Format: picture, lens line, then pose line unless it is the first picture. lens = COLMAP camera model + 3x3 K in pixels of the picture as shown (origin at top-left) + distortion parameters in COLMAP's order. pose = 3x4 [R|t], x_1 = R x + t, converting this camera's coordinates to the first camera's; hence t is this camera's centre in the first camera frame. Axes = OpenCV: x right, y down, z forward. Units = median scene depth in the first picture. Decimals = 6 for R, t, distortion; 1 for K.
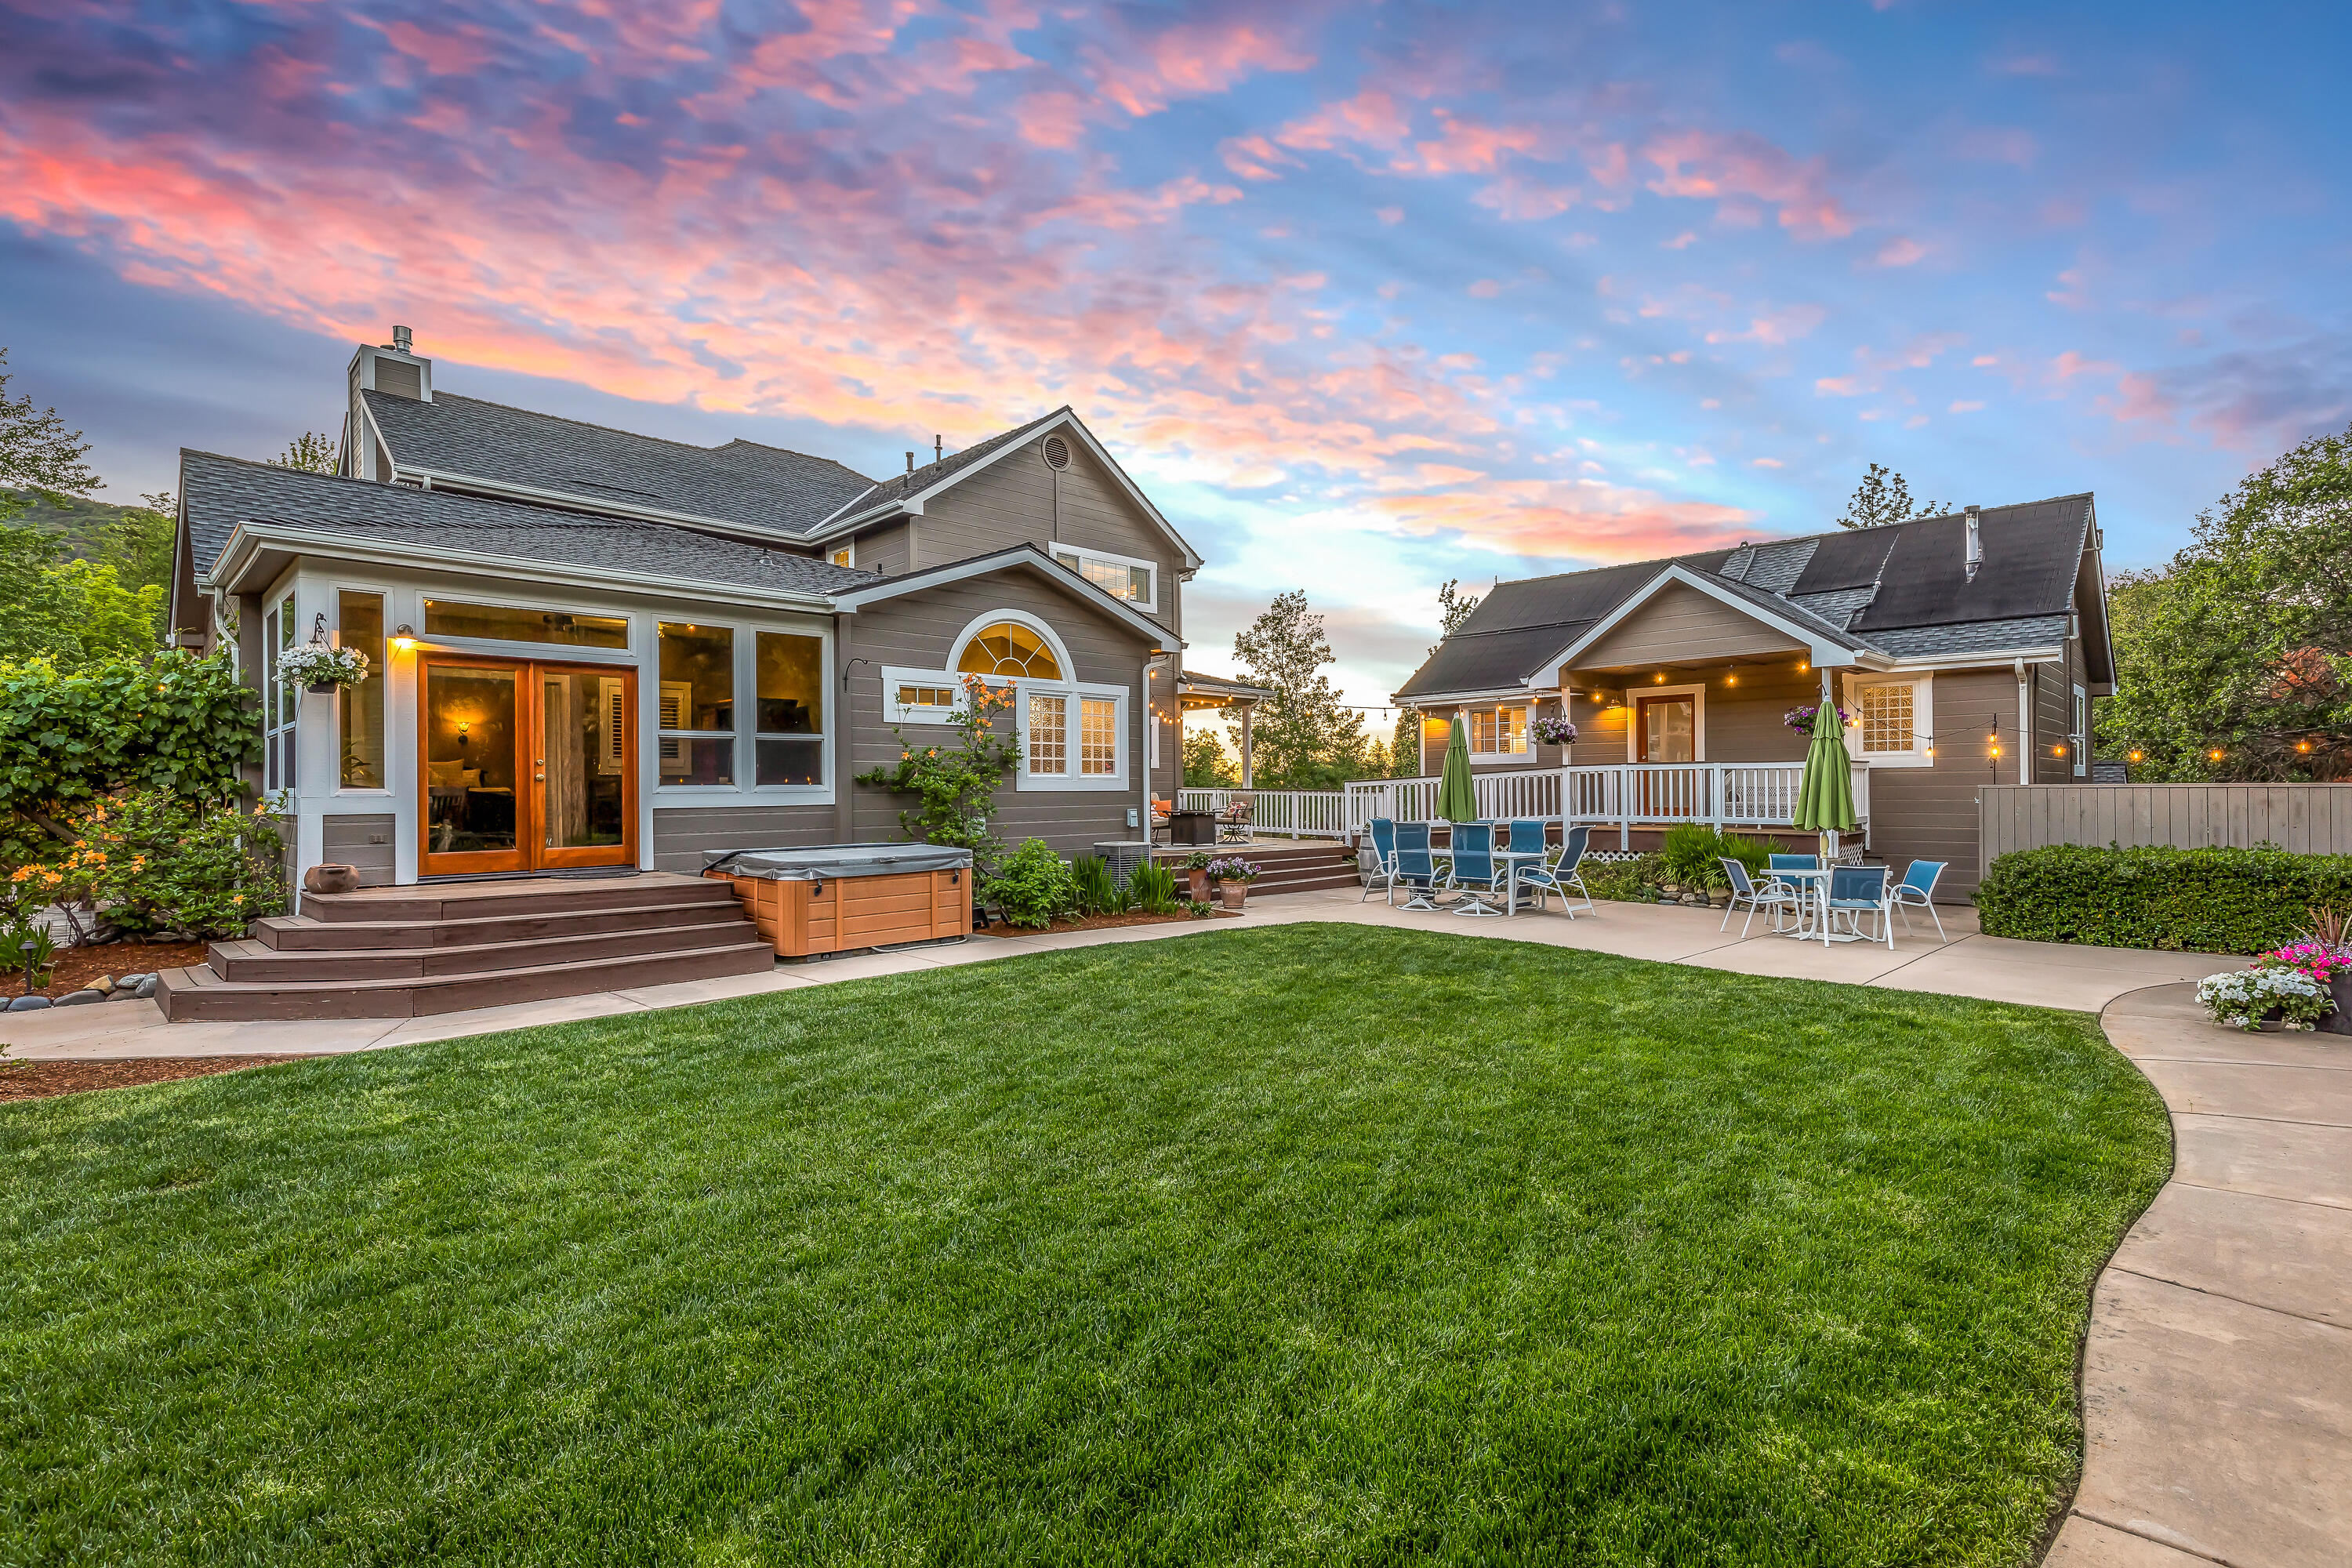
lens RADIAL K [[1073.6, 0, 1176.0], [0, 1073.6, 784.0], [0, 0, 1]] dist [0.001701, 0.000119]
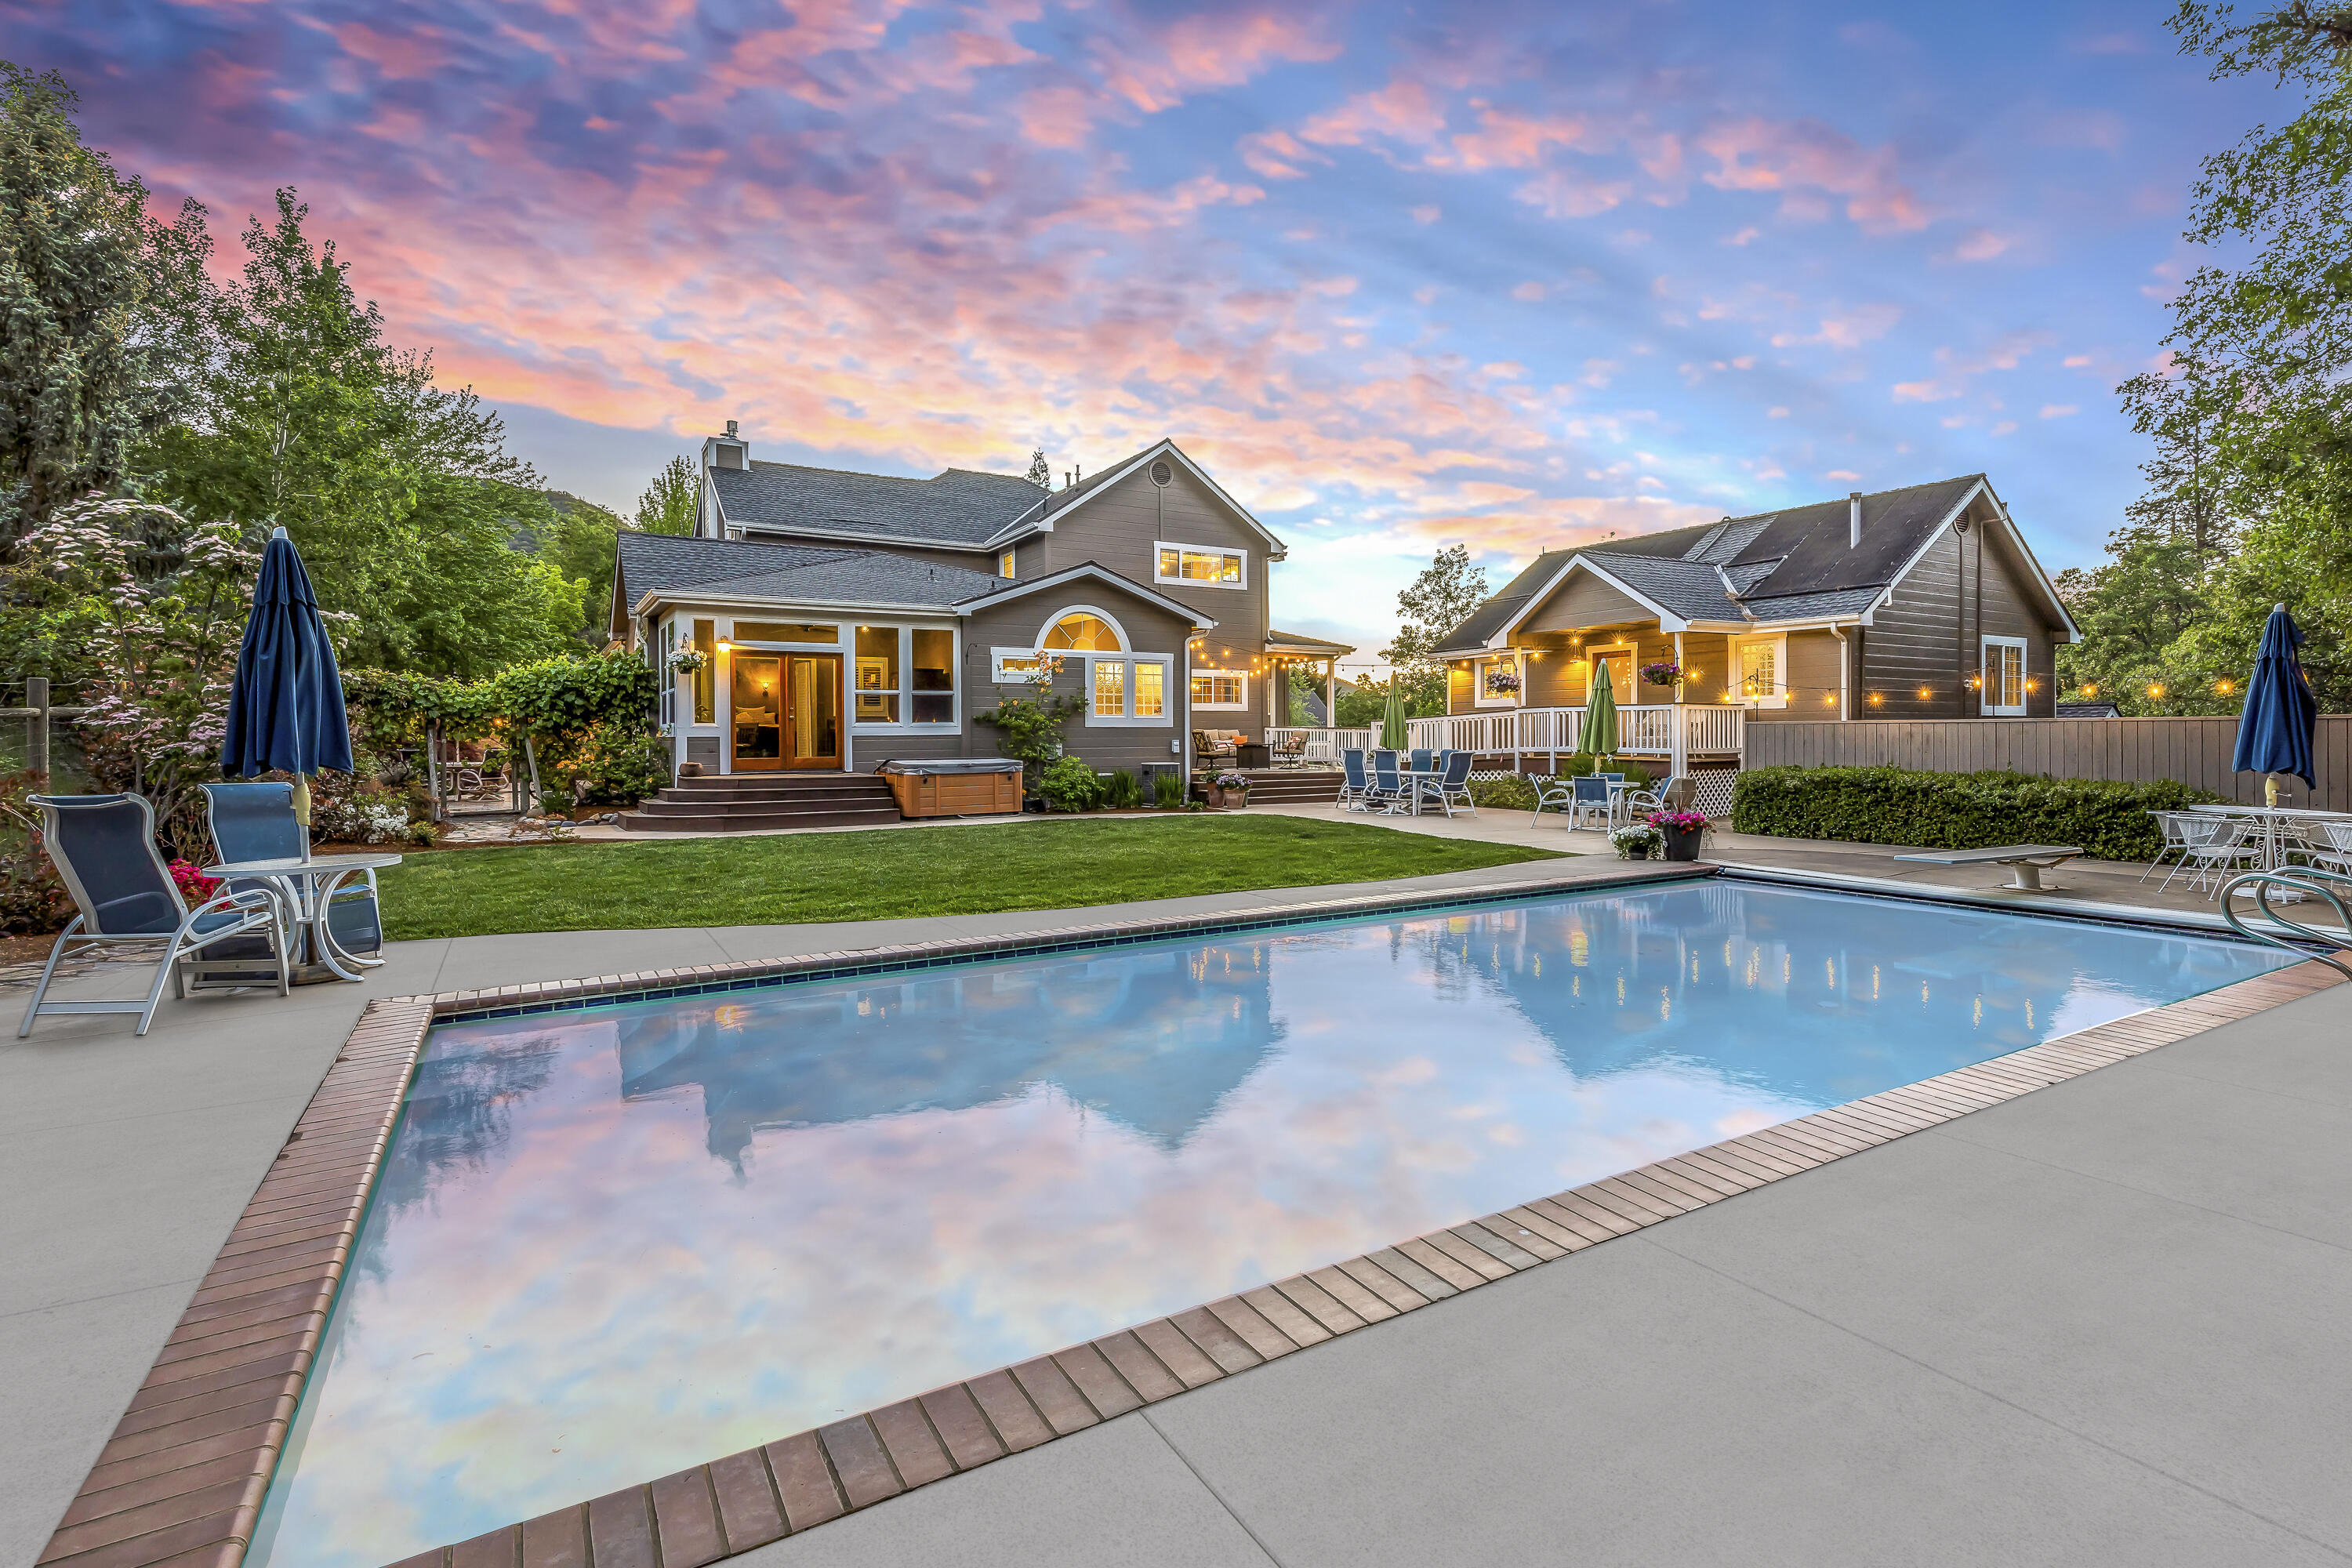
lens RADIAL K [[1092.0, 0, 1177.2], [0, 1092.0, 738.6], [0, 0, 1]] dist [0.000113, -0.000037]
pose [[0.968508, 0.003622, -0.248955, 0.372035], [-0.001123, 0.999948, 0.010178, 0.007729], [0.248979, -0.009578, 0.968462, -0.462363]]
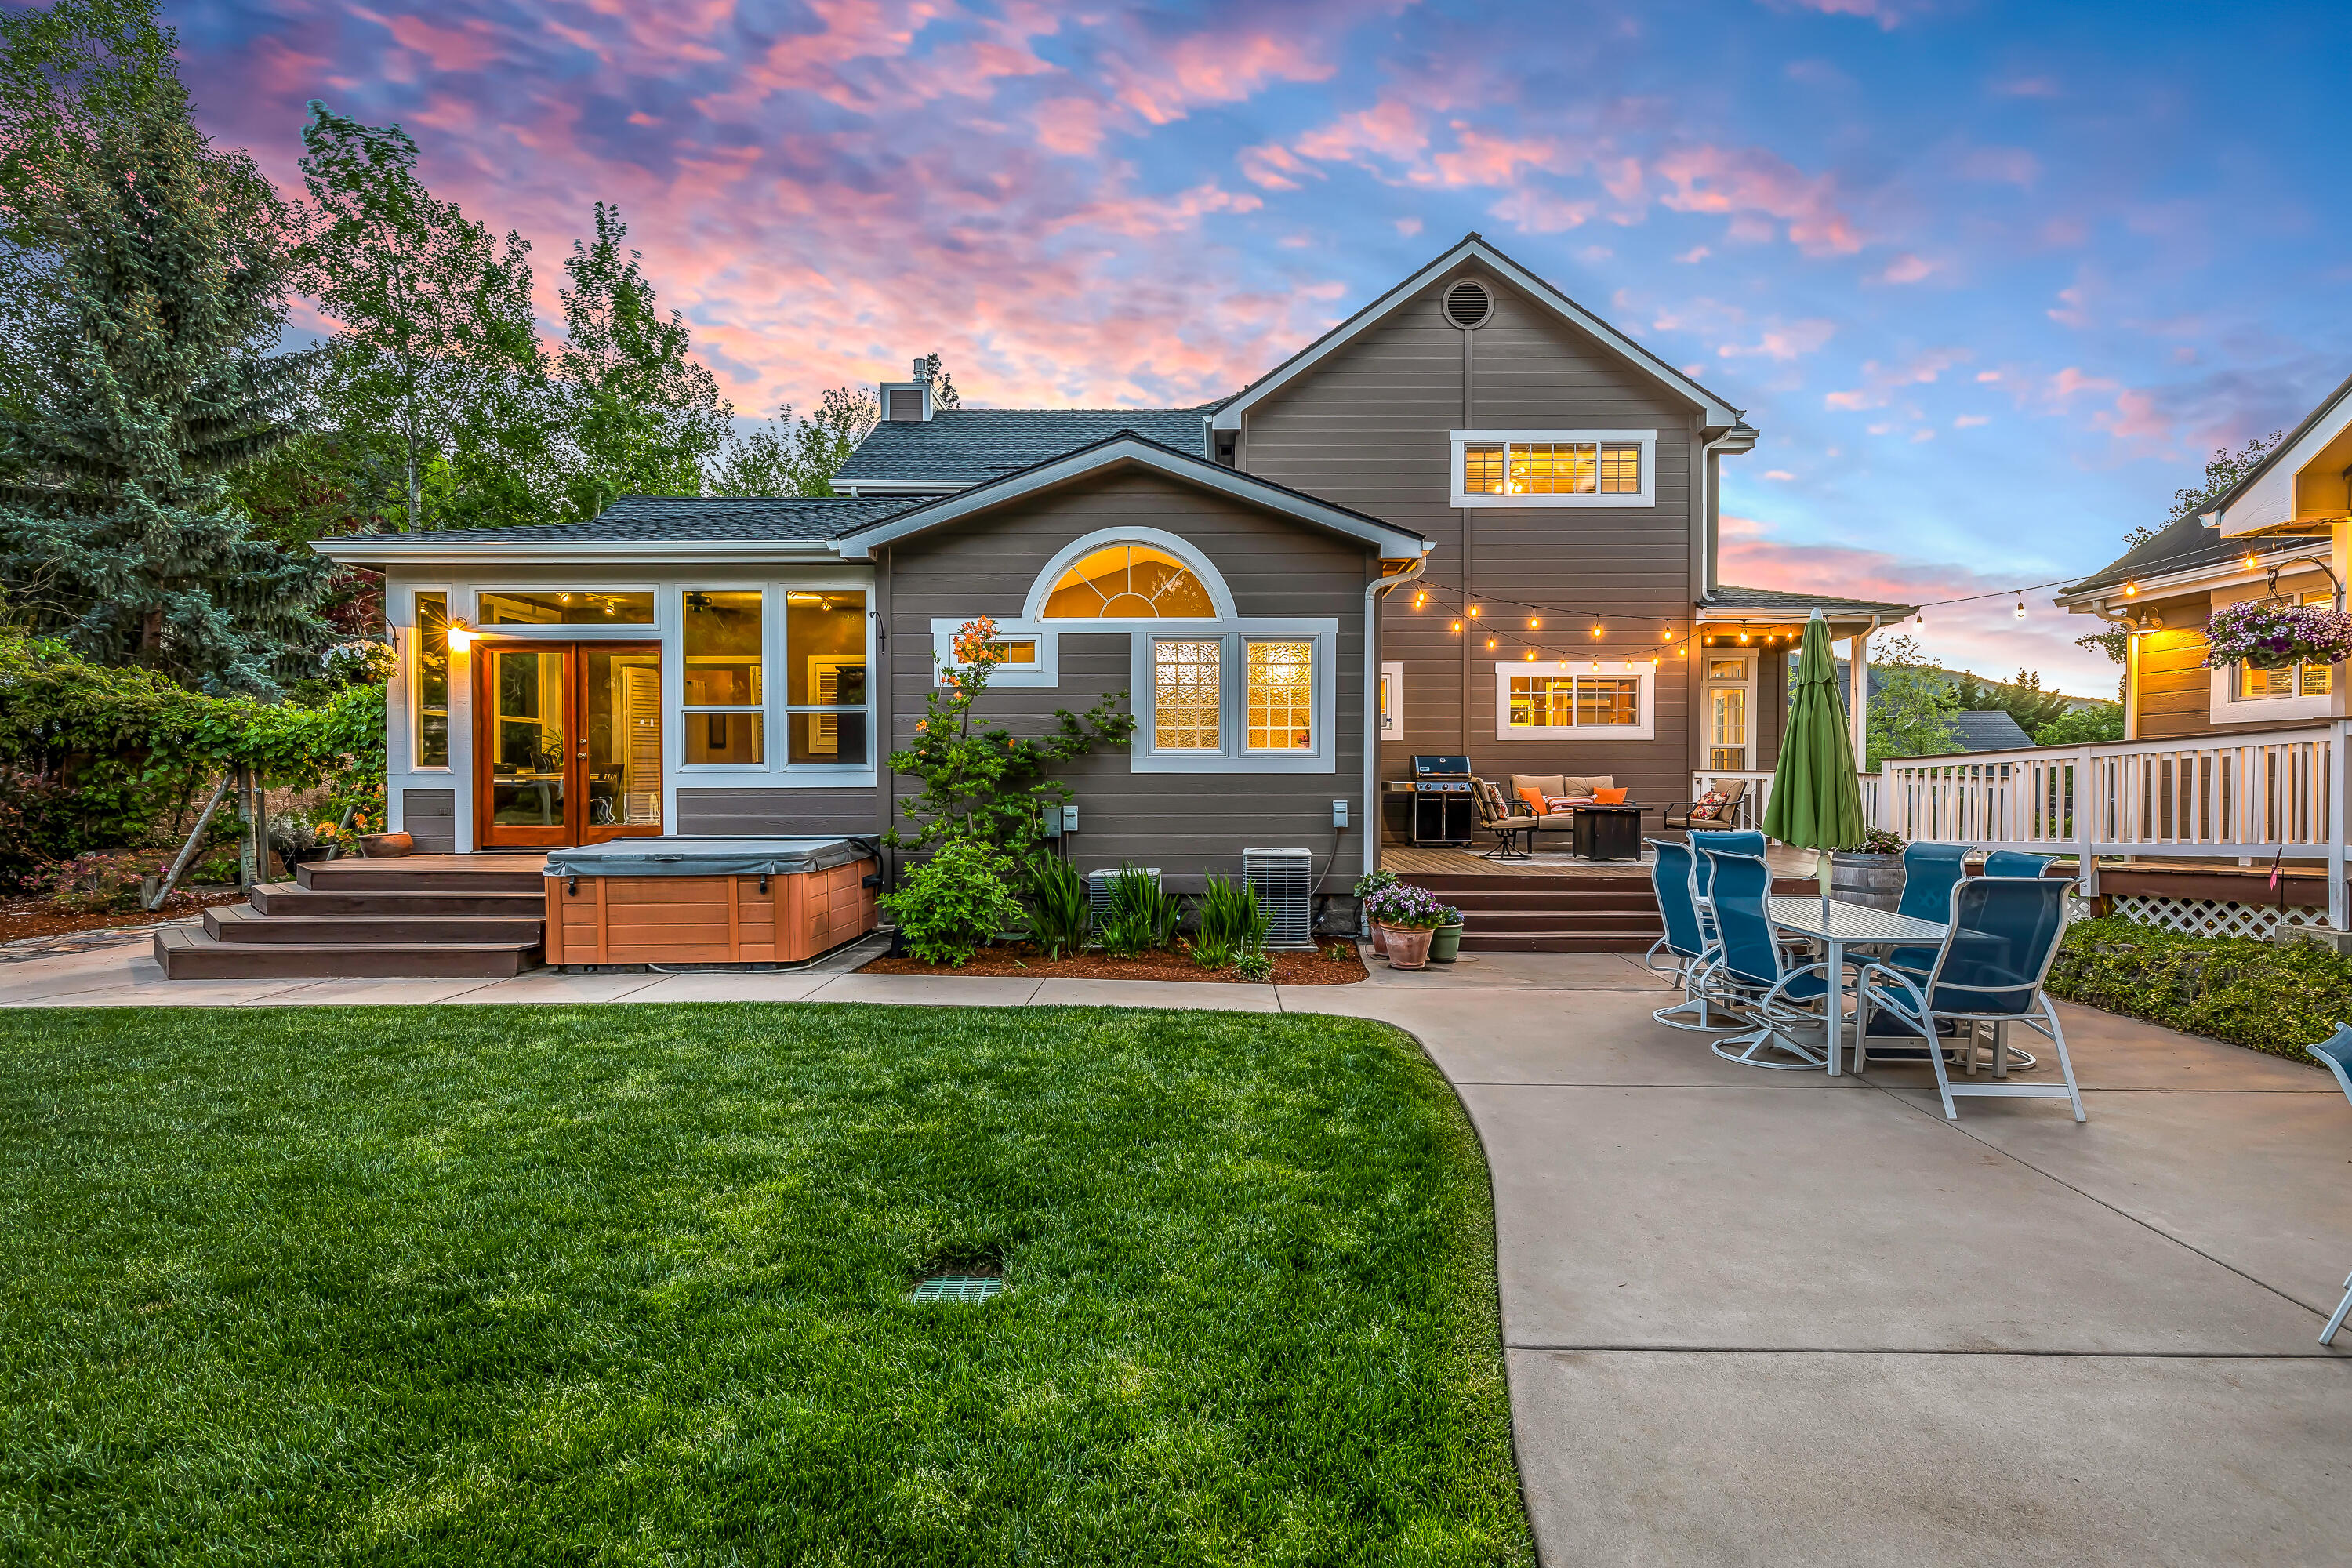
lens RADIAL K [[1105.3, 0, 1213.1], [0, 1105.3, 786.0], [0, 0, 1]] dist [0.002701, 0.000254]
pose [[0.705890, 0.016833, -0.708121, 0.454708], [-0.001645, 0.999754, 0.022125, -0.001513], [0.708319, -0.014453, 0.705744, 0.532395]]
